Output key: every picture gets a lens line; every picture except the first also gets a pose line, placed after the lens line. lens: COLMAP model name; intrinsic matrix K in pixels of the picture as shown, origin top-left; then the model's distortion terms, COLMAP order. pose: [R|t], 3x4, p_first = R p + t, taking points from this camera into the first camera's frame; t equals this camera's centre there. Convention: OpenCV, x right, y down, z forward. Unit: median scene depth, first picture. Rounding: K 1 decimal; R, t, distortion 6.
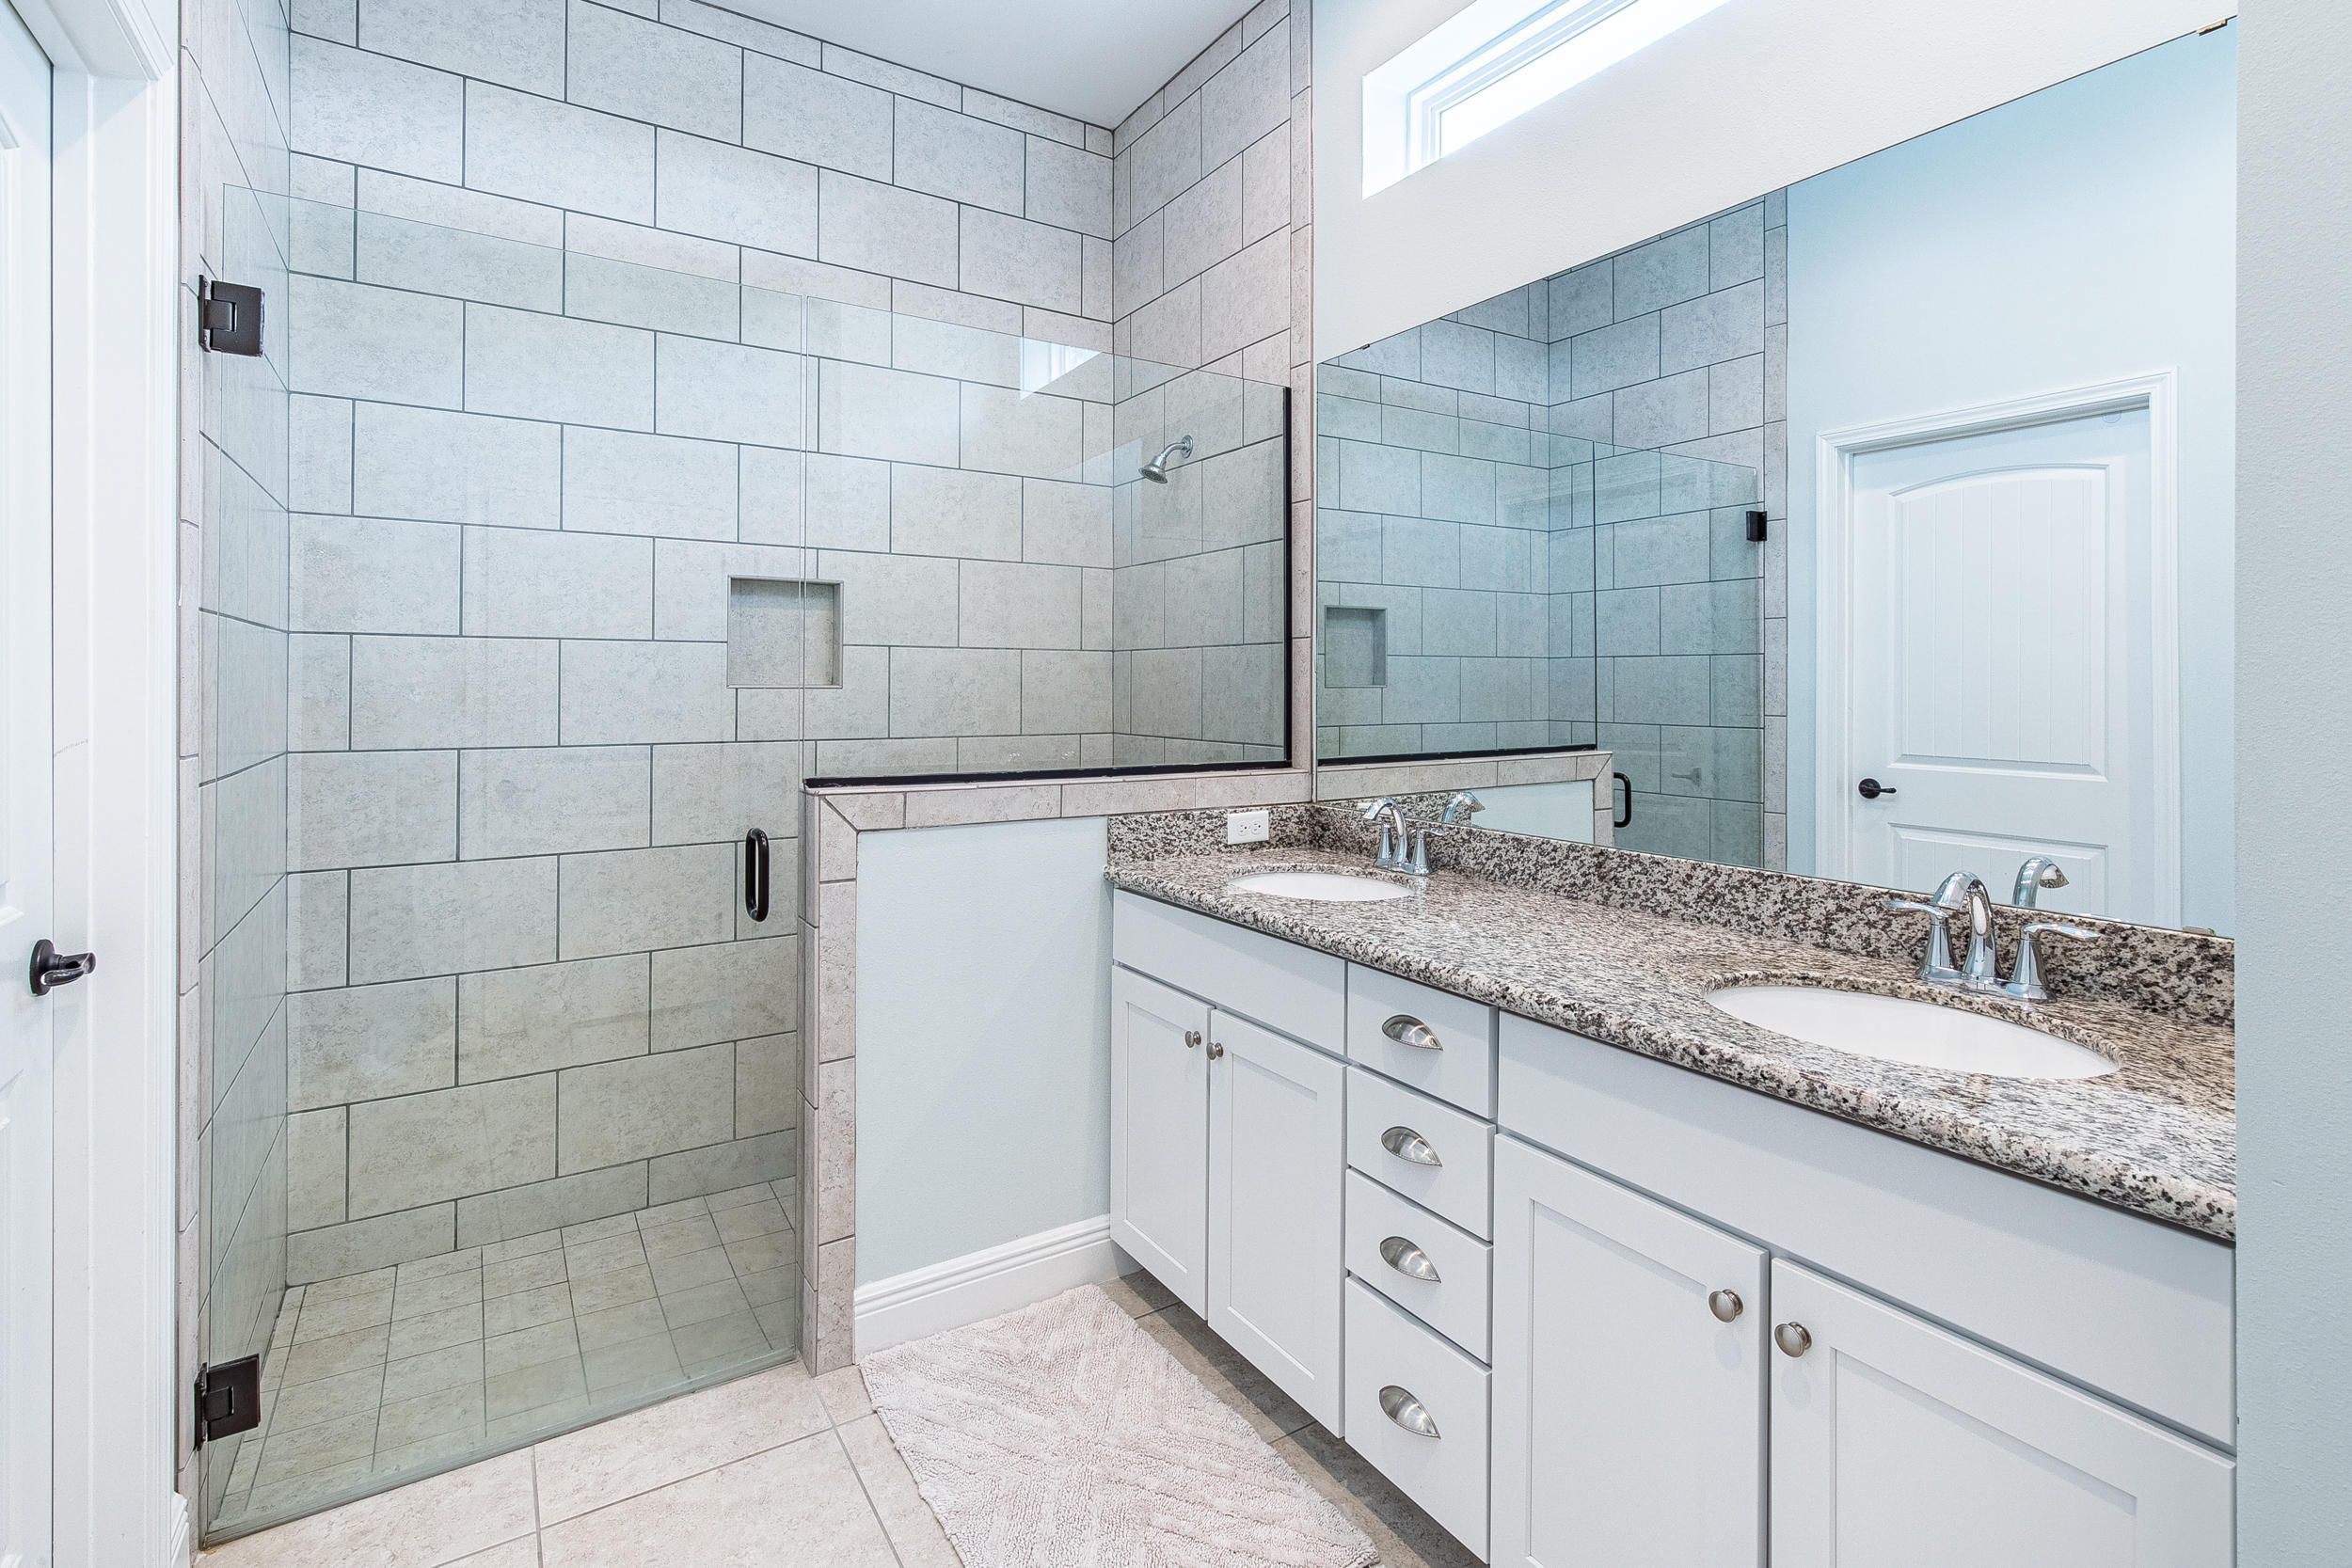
lens RADIAL K [[1098.4, 0, 1184.0], [0, 1098.4, 690.0], [0, 0, 1]] dist [0.001120, 0.000122]
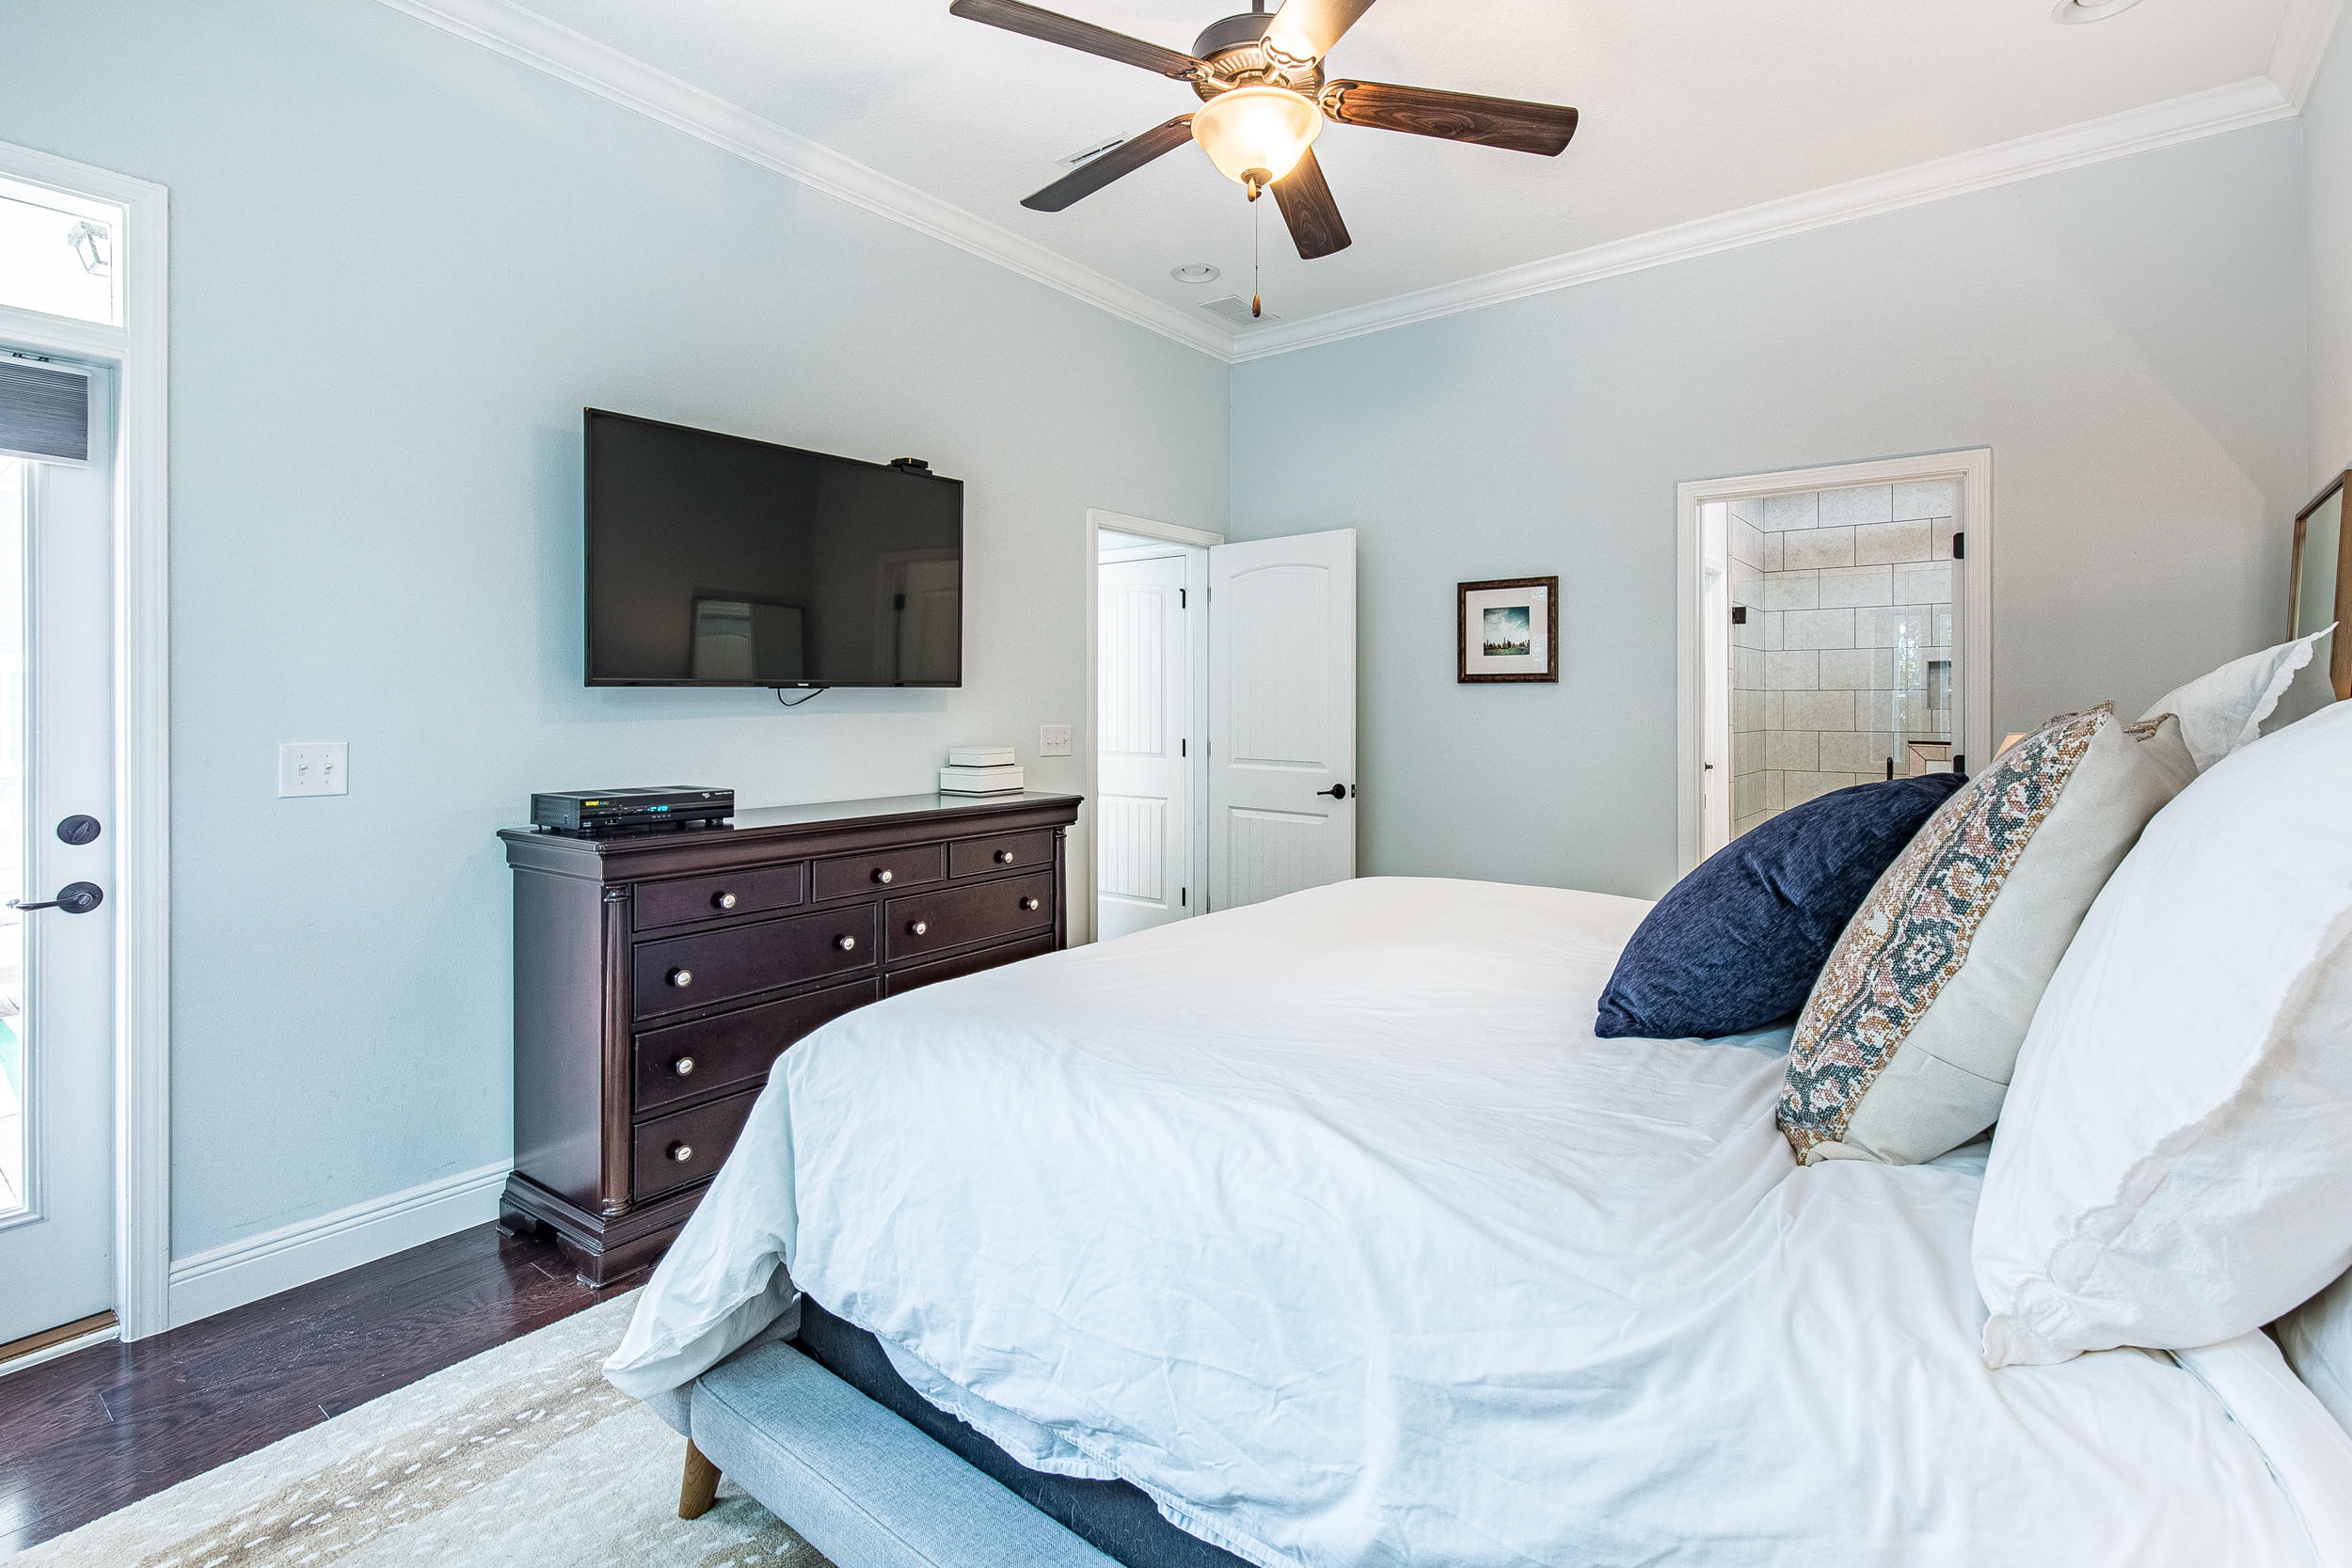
lens RADIAL K [[1098.4, 0, 1184.0], [0, 1098.4, 690.0], [0, 0, 1]] dist [0.001120, 0.000122]
pose [[0.313709, -0.014735, -0.949405, 1.538736], [-0.001143, 0.999873, -0.015896, -0.003362], [0.949518, 0.006072, 0.313653, -1.454809]]
